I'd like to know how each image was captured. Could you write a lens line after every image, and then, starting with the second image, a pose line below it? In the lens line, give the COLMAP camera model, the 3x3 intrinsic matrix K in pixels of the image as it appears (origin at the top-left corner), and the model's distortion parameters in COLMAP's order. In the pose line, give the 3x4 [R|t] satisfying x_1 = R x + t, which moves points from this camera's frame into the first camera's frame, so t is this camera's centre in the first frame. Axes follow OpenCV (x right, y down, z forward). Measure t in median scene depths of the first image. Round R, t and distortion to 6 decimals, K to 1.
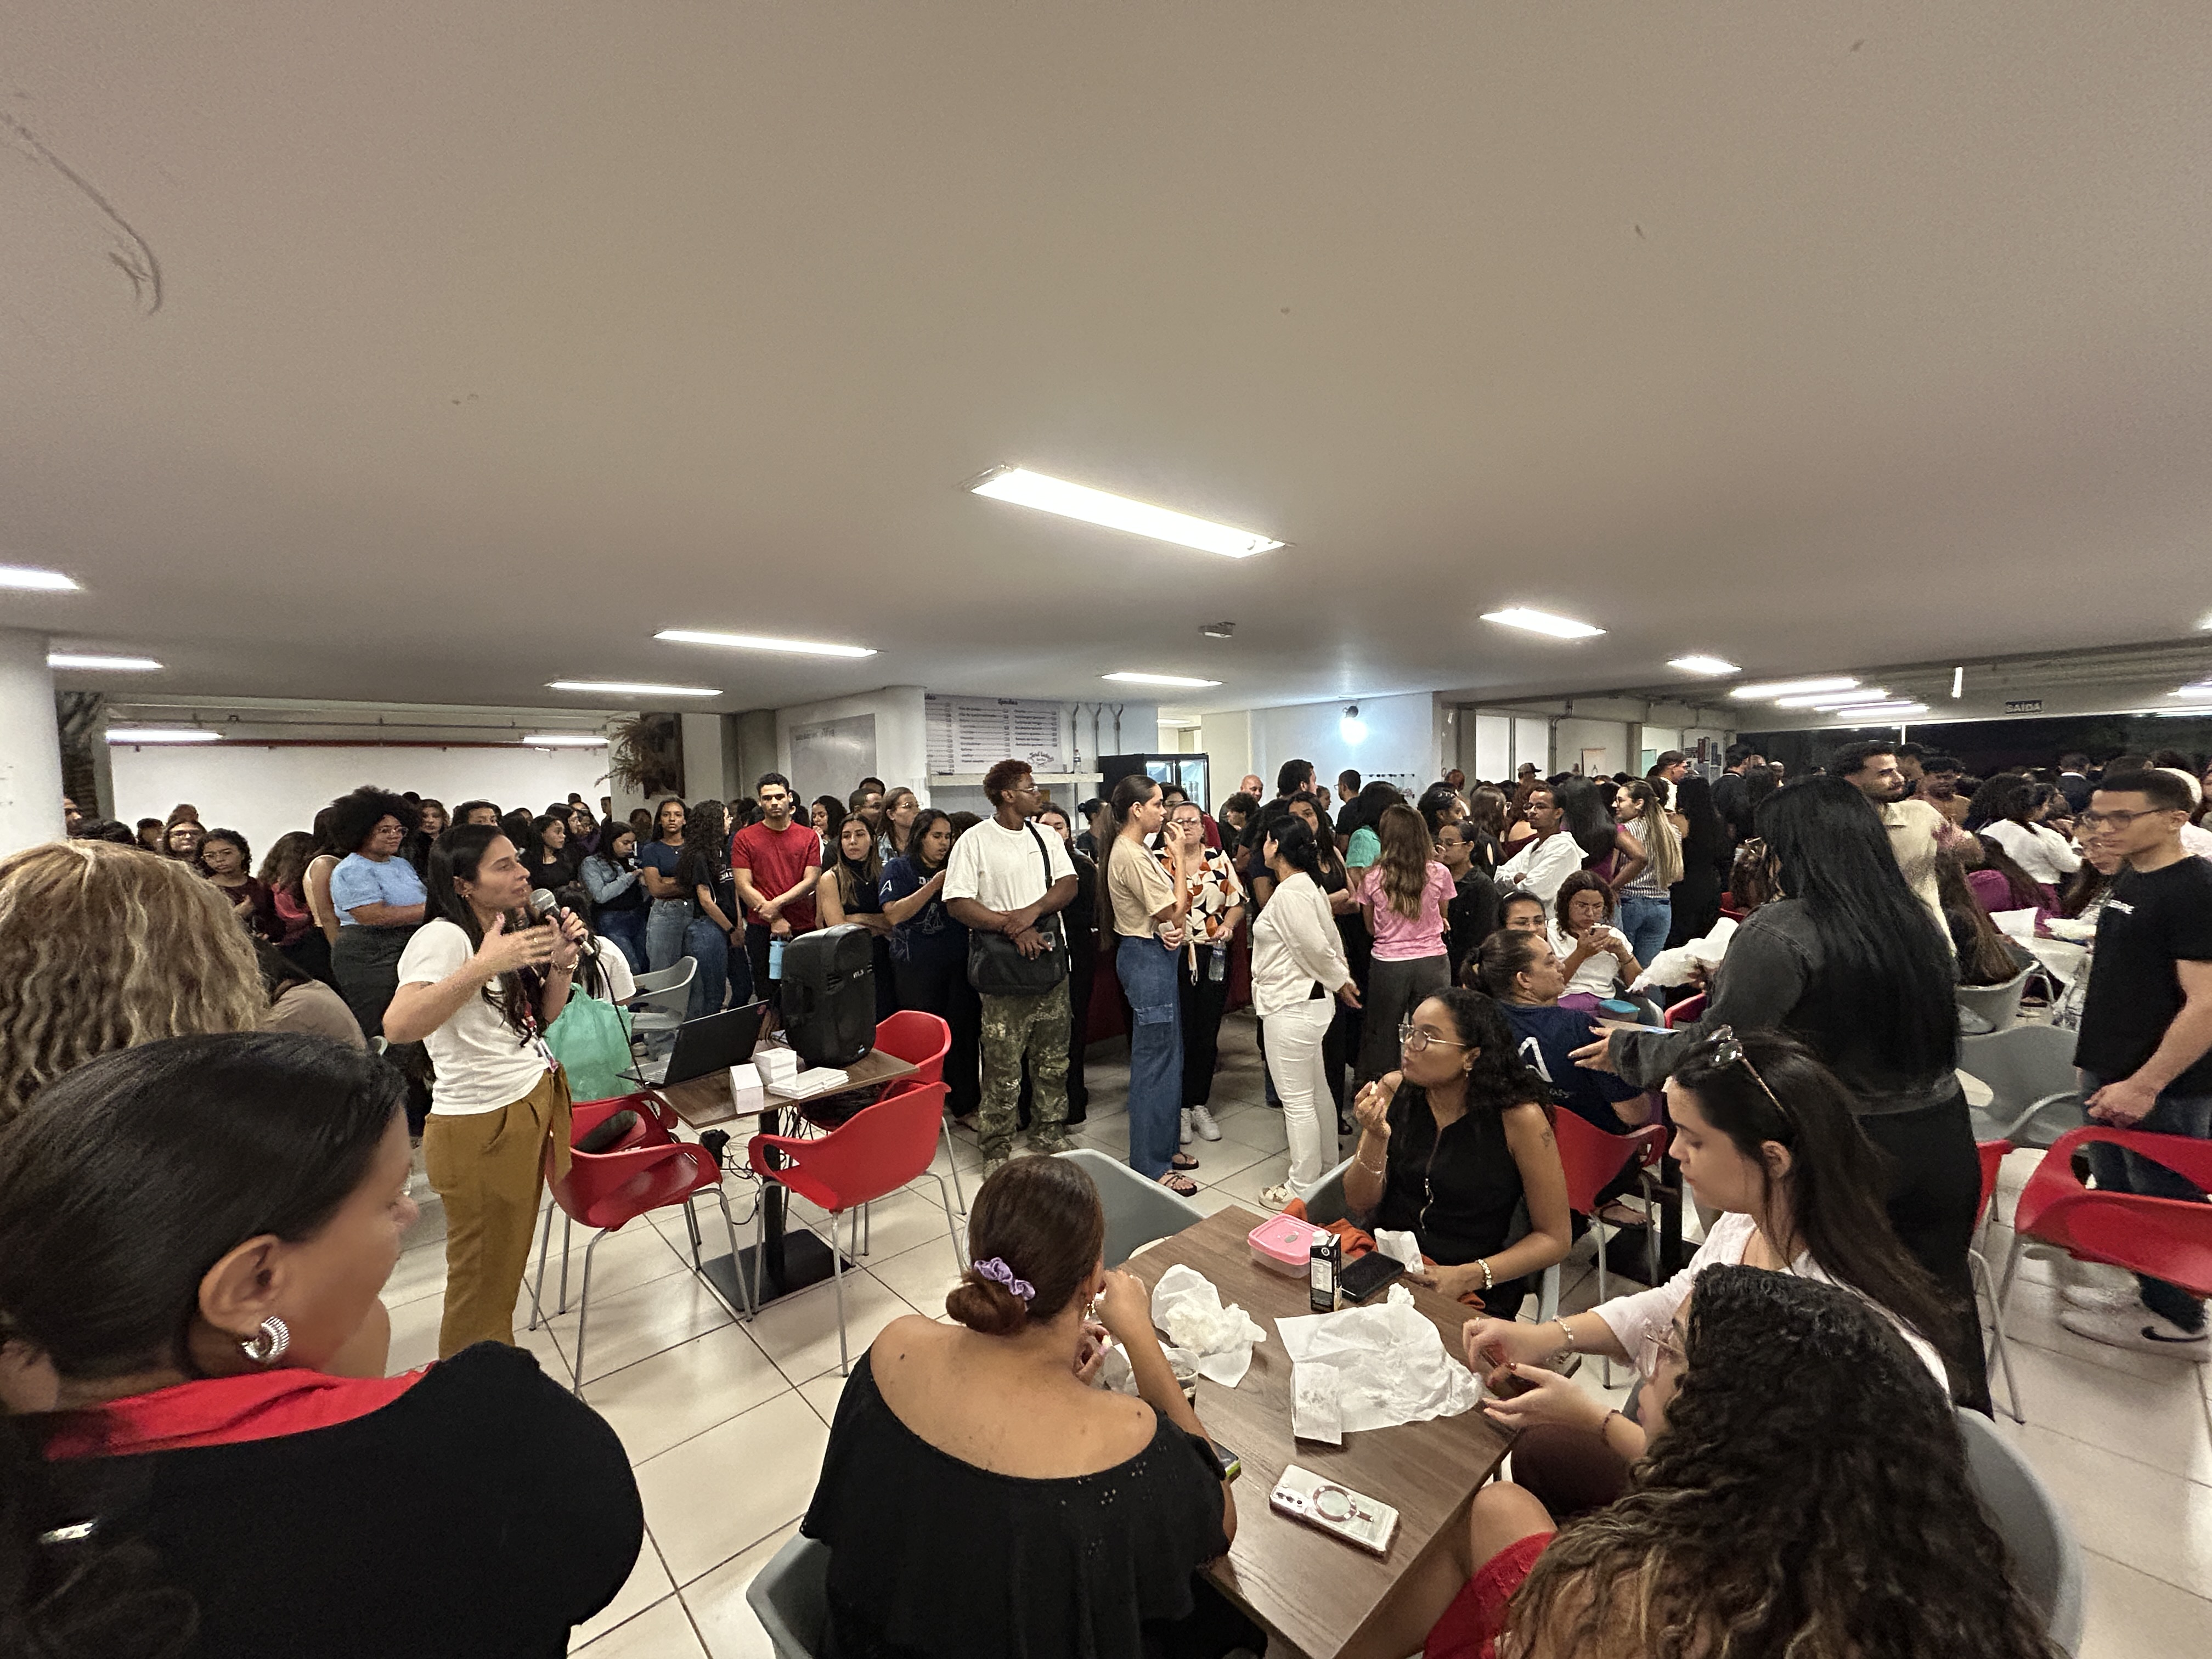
lens RADIAL K [[881.6, 0, 1107.7], [0, 881.6, 836.8], [0, 0, 1]] dist [-0.000098, -0.000010]
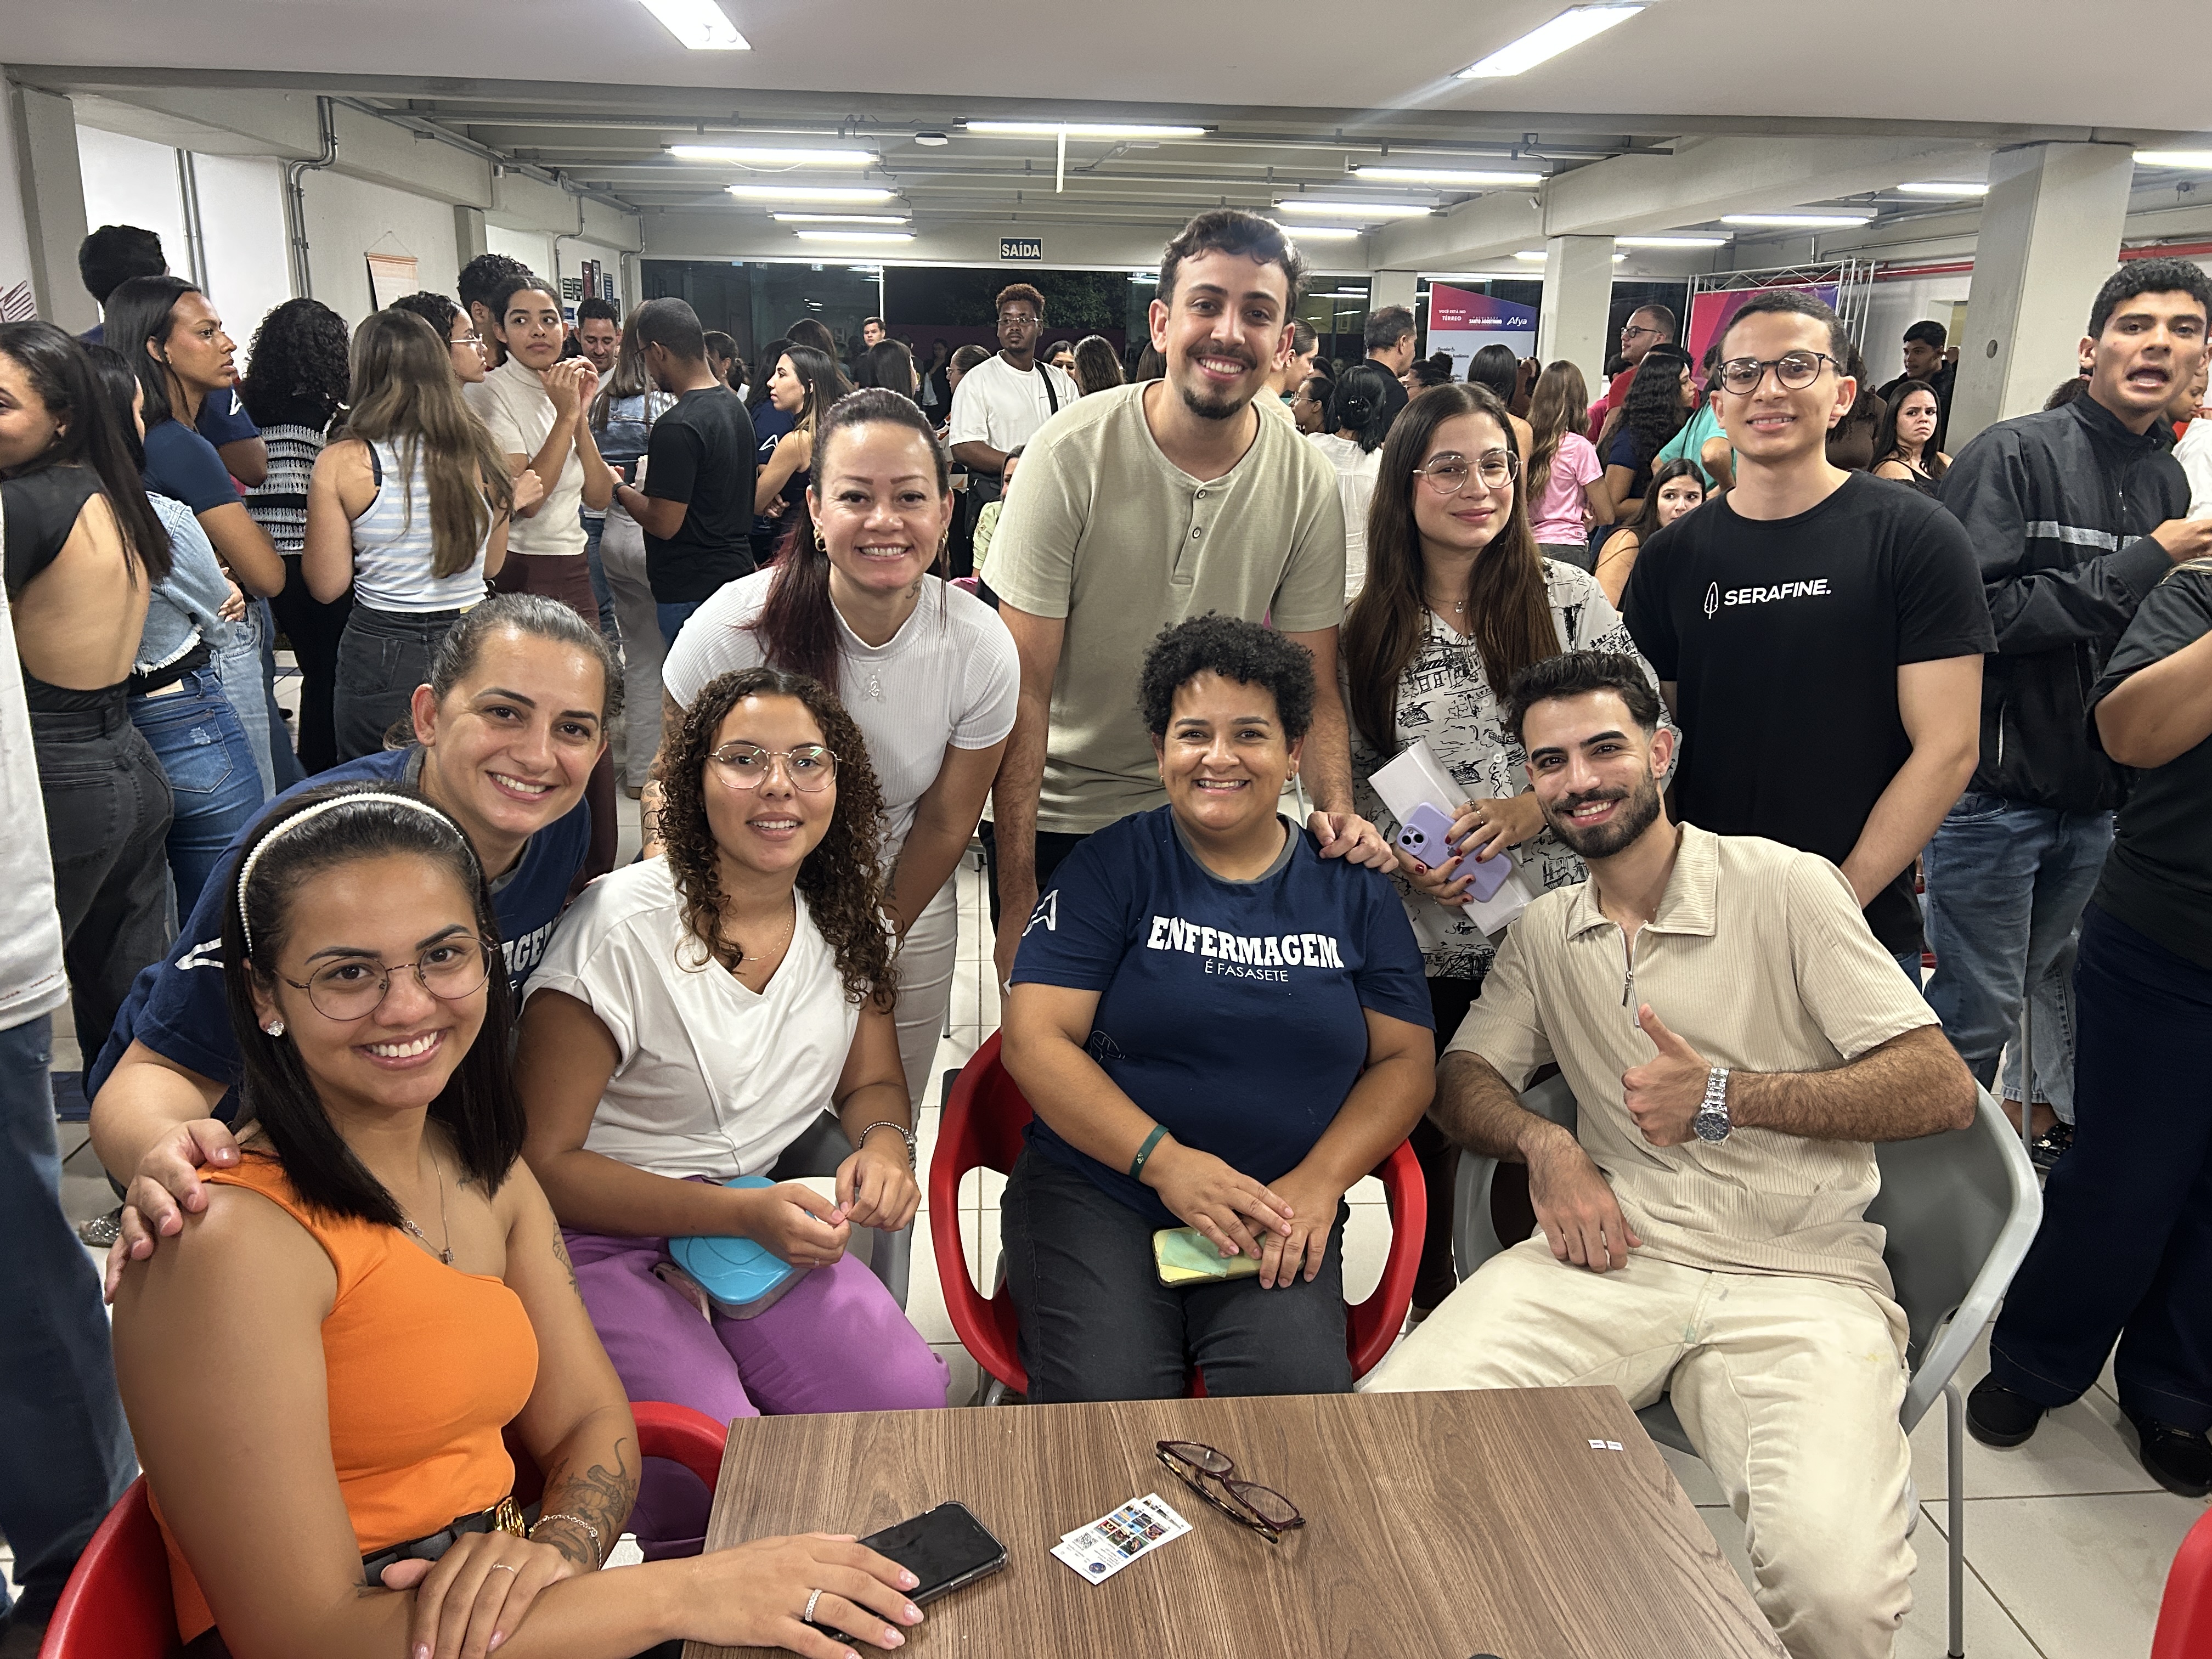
lens RADIAL K [[1649.8, 0, 1108.2], [0, 1649.8, 828.8], [0, 0, 1]] dist [-0.005328, -0.001061]
pose [[0.613451, -0.181014, 0.768708, 0.093487], [0.008321, 0.974805, 0.222904, -0.004539], [-0.789689, -0.130344, 0.599502, 0.196995]]
